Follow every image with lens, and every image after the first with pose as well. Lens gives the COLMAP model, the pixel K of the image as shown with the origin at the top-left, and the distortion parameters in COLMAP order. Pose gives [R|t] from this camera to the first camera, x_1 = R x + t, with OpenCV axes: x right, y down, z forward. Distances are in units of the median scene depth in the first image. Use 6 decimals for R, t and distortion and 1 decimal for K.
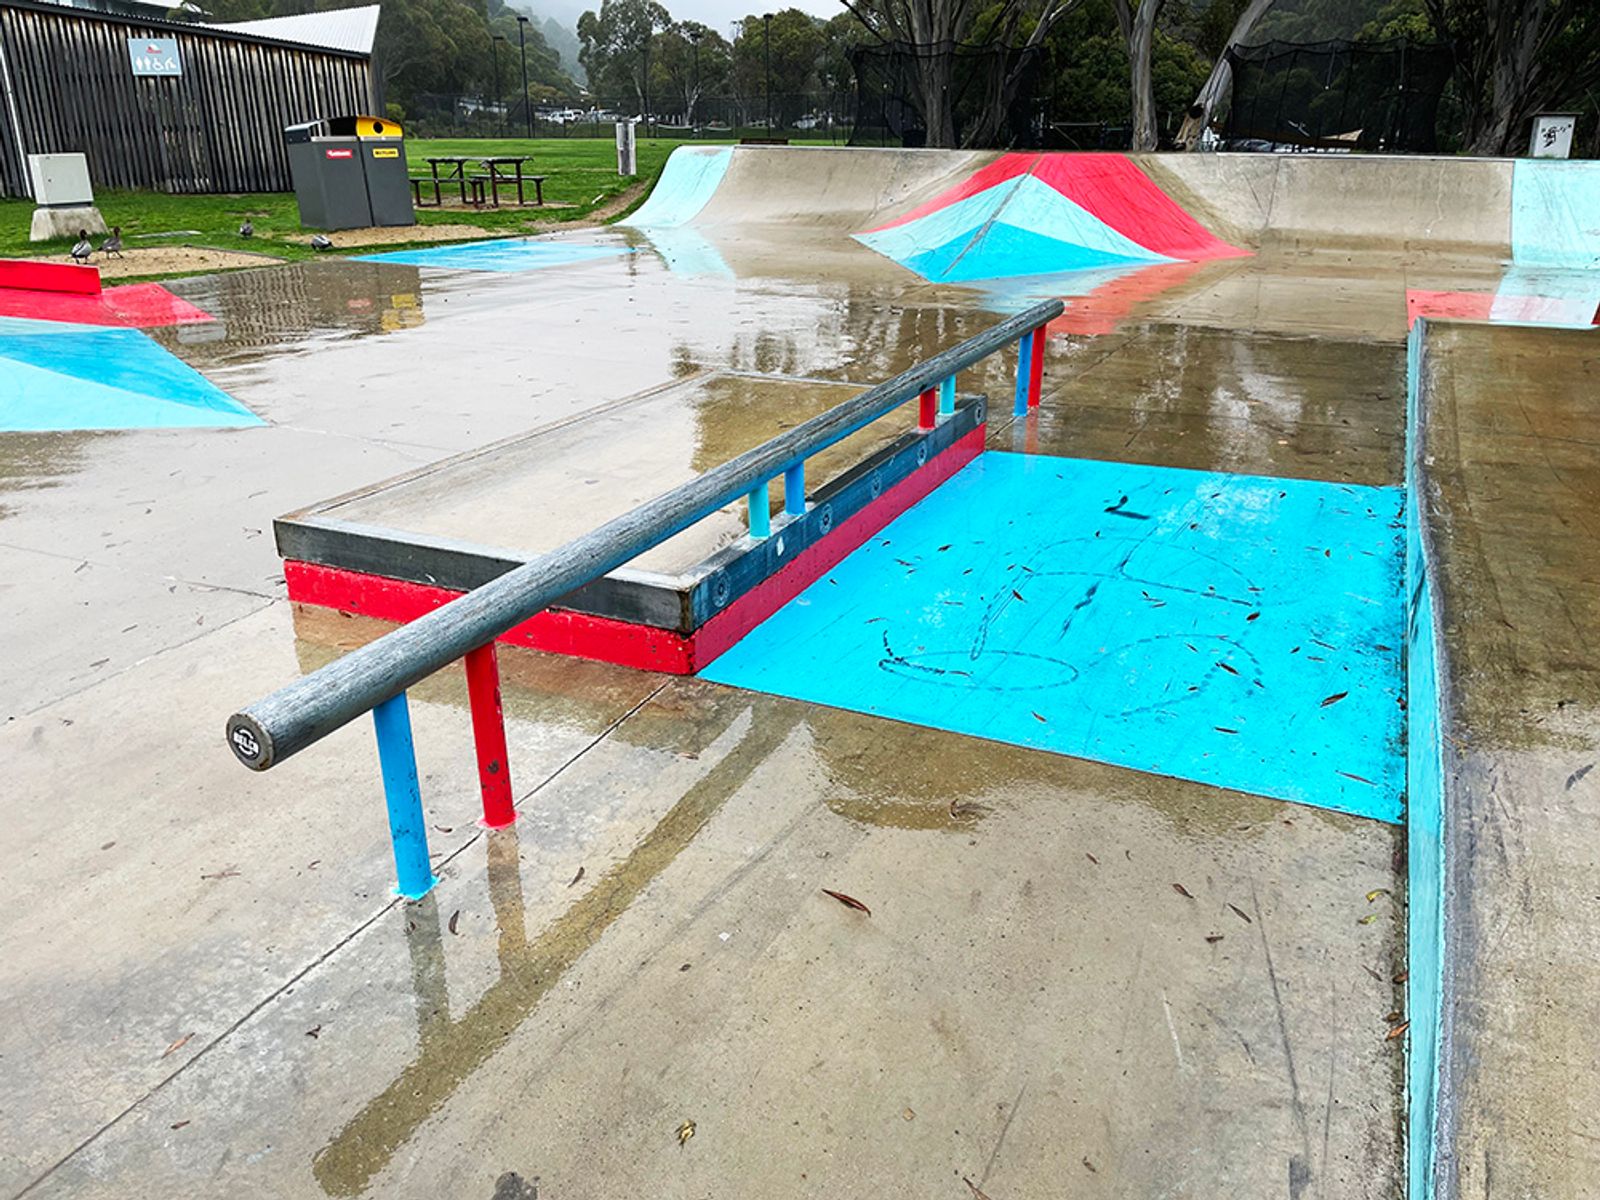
lens RADIAL K [[1201.2, 0, 800.0], [0, 1201.2, 600.0], [0, 0, 1]] dist [0.077145, -0.108129]
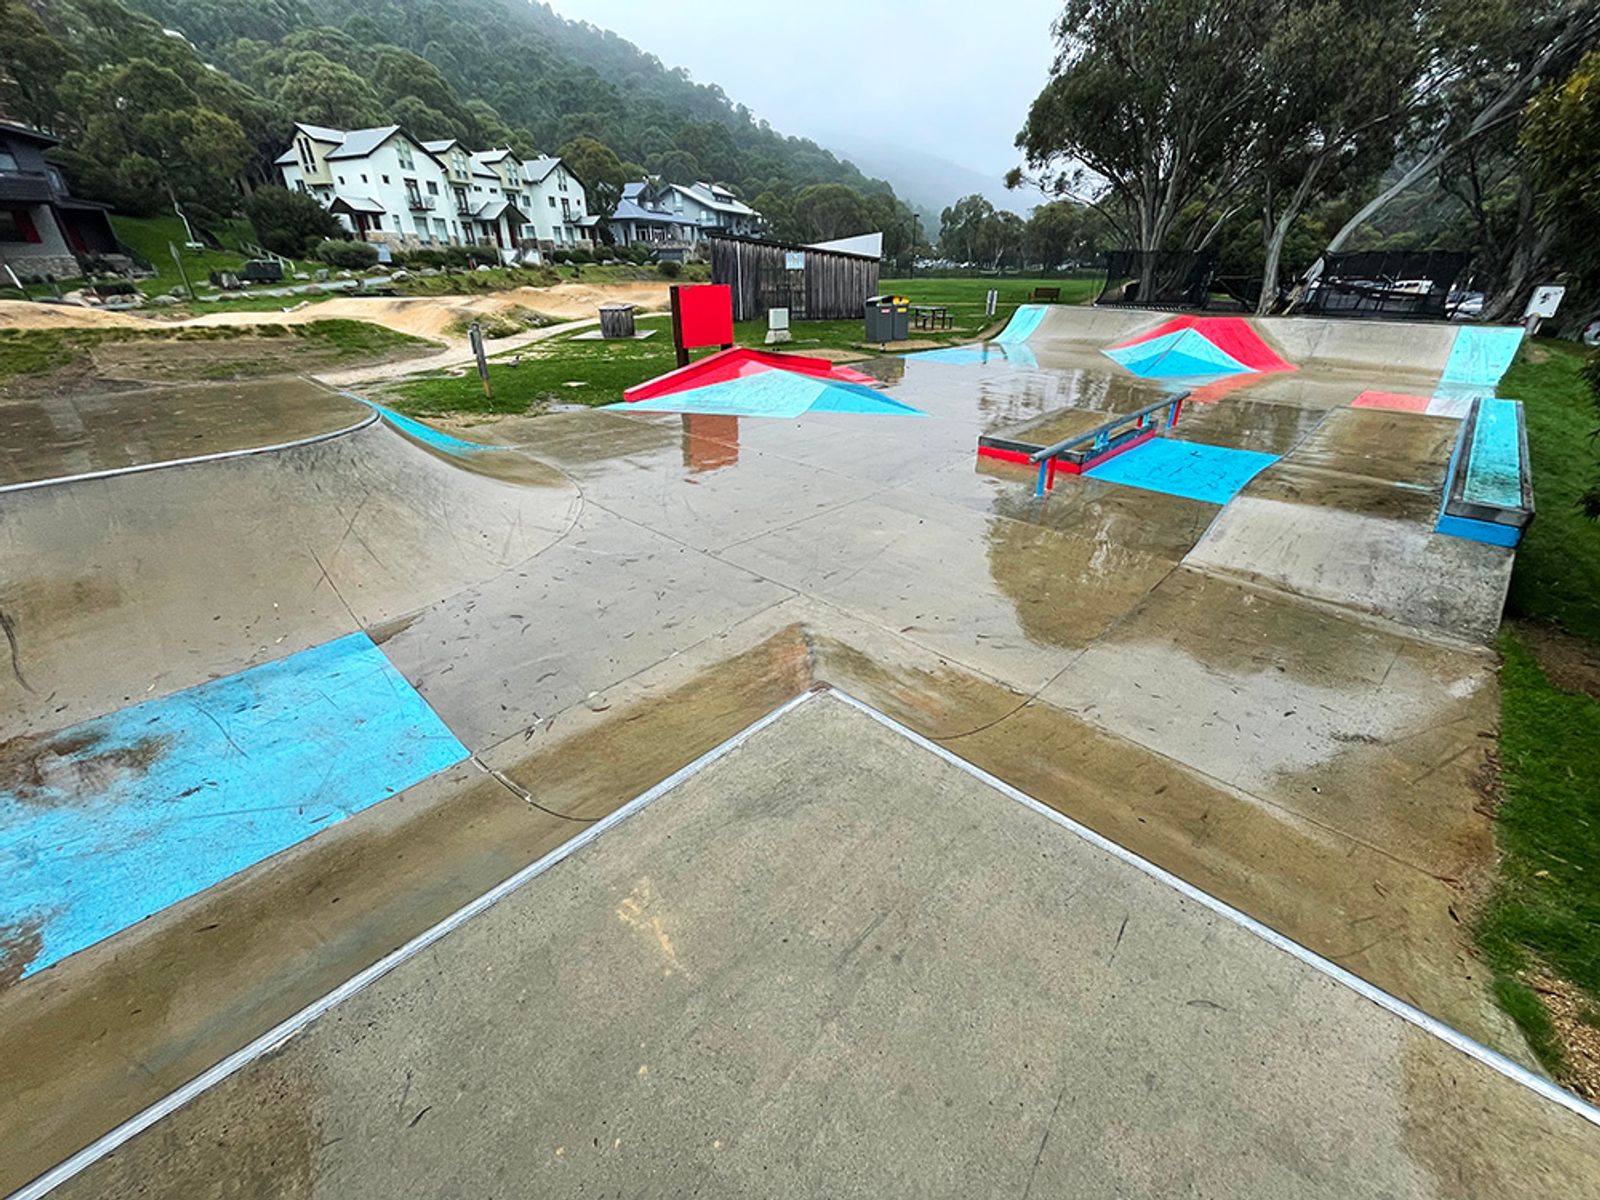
lens RADIAL K [[643.7, 0, 802.8], [0, 643.7, 592.5], [0, 0, 1]] dist [-0.025740, 0.015115]
pose [[0.942733, 0.145839, -0.299976, -0.041901], [-0.115424, 0.986423, 0.116824, 0.050297], [0.312941, -0.075509, 0.946766, -0.247105]]
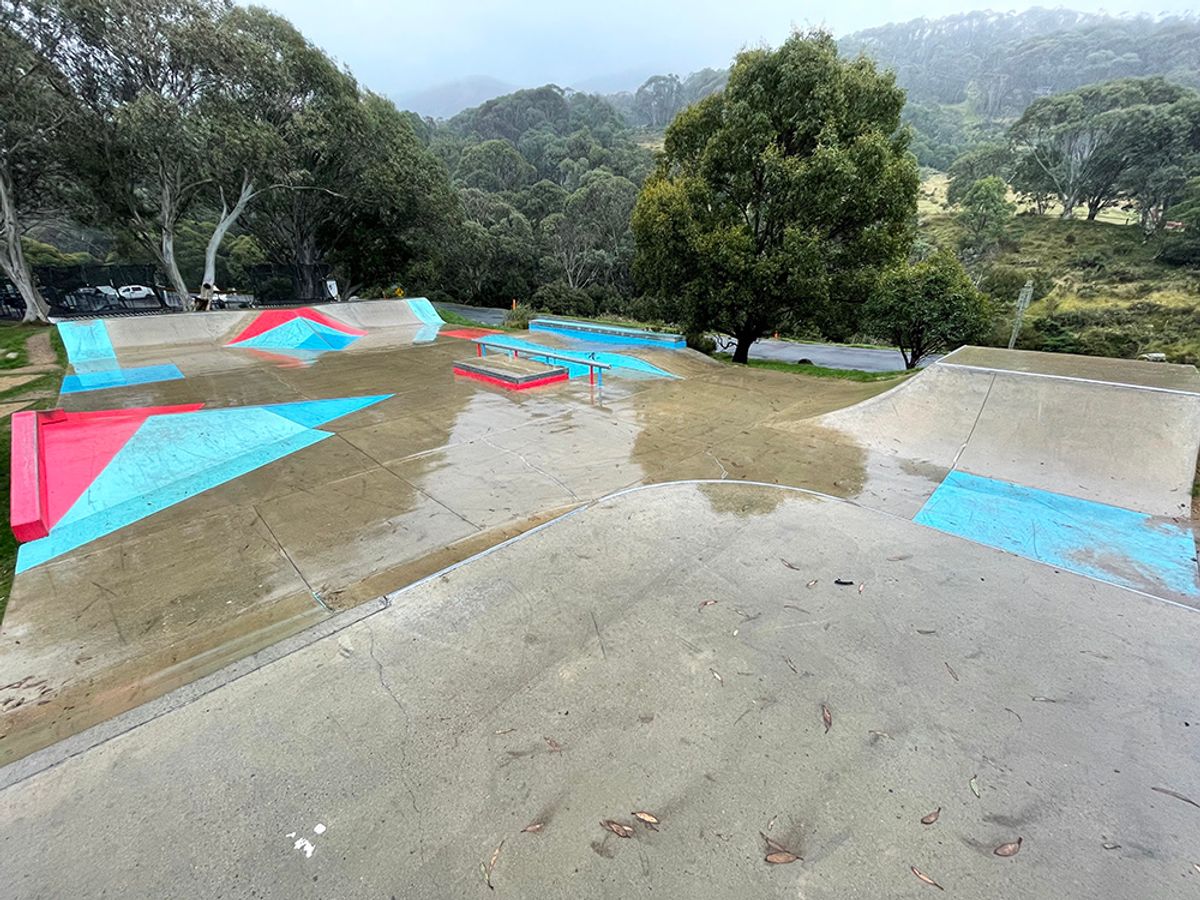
lens RADIAL K [[482.8, 0, 602.1], [0, 482.8, 444.4], [0, 0, 1]] dist [-0.025740, 0.015115]
pose [[0.359260, -0.339422, 0.869324, -0.455454], [0.357612, 0.910479, 0.207703, -0.019822], [-0.862001, 0.236262, 0.448480, -0.090031]]
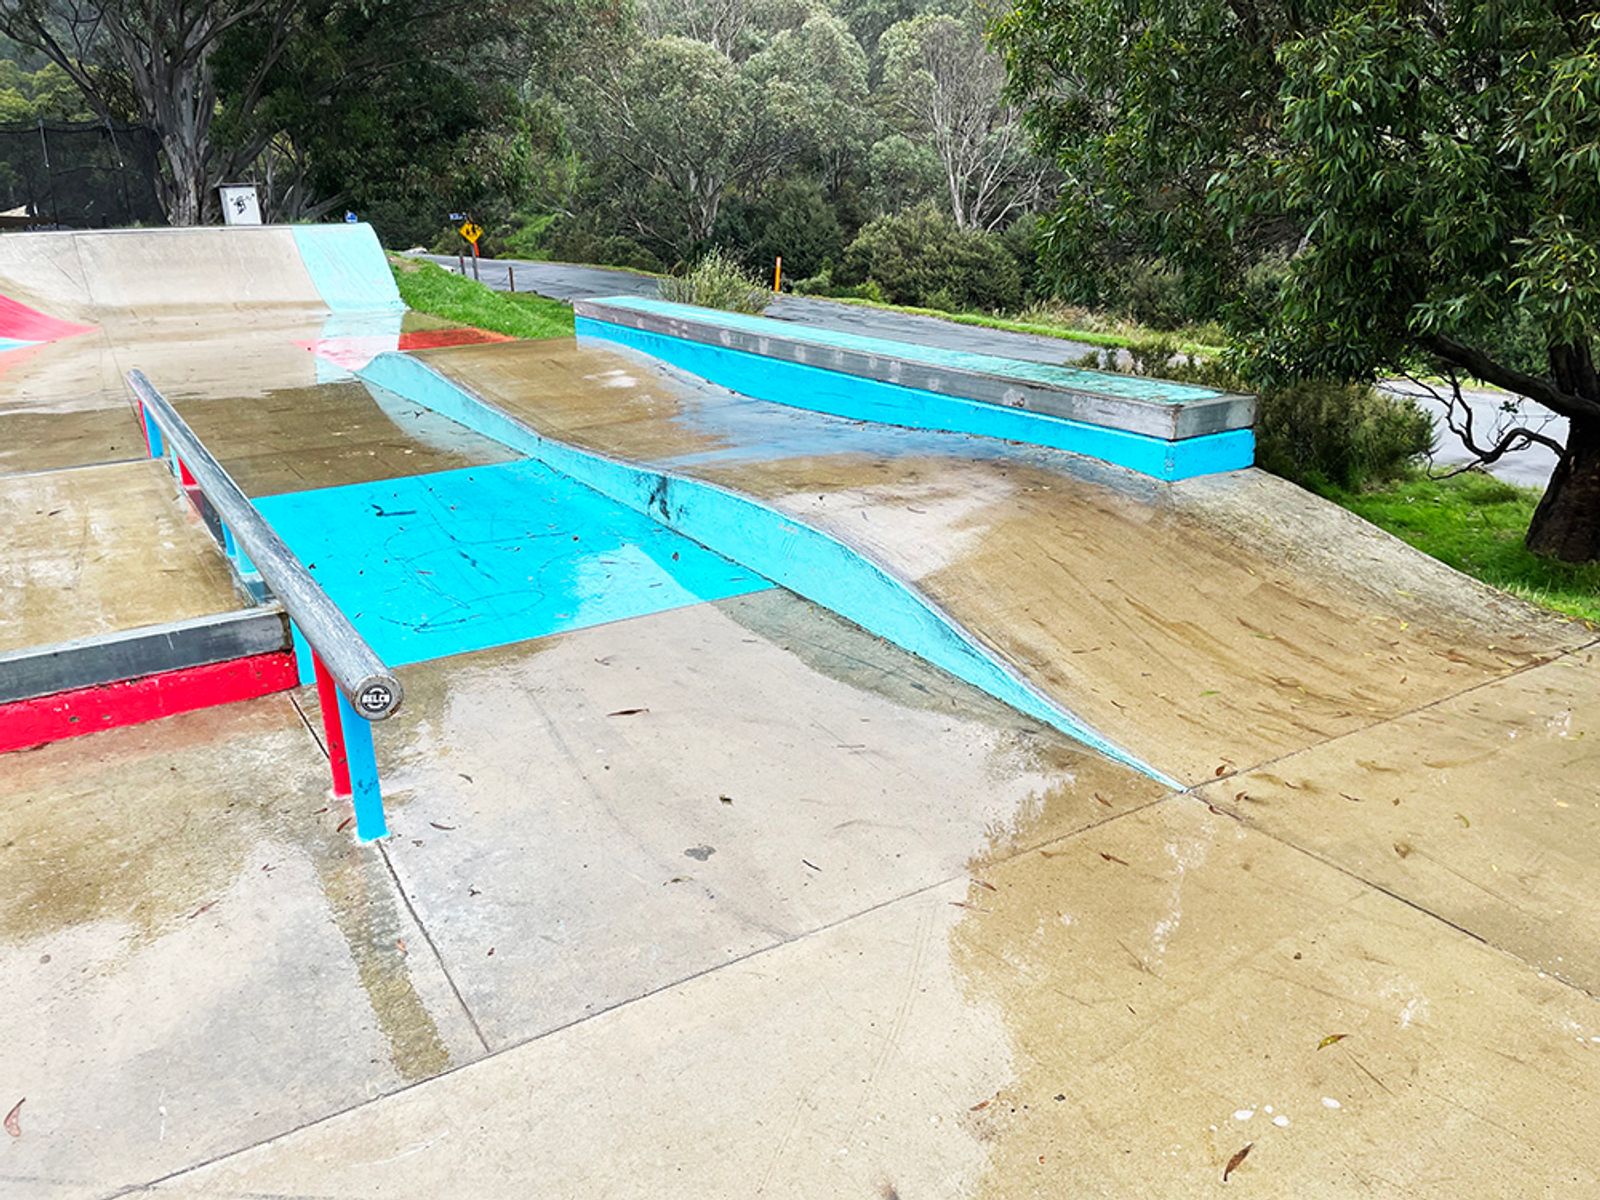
lens RADIAL K [[1201.2, 0, 800.0], [0, 1201.2, 600.0], [0, 0, 1]] dist [0.077145, -0.108129]
pose [[0.557886, -0.281784, 0.780616, -0.096761], [0.321801, 0.940454, 0.109499, 0.001821], [-0.764989, 0.190115, 0.615345, -0.013204]]
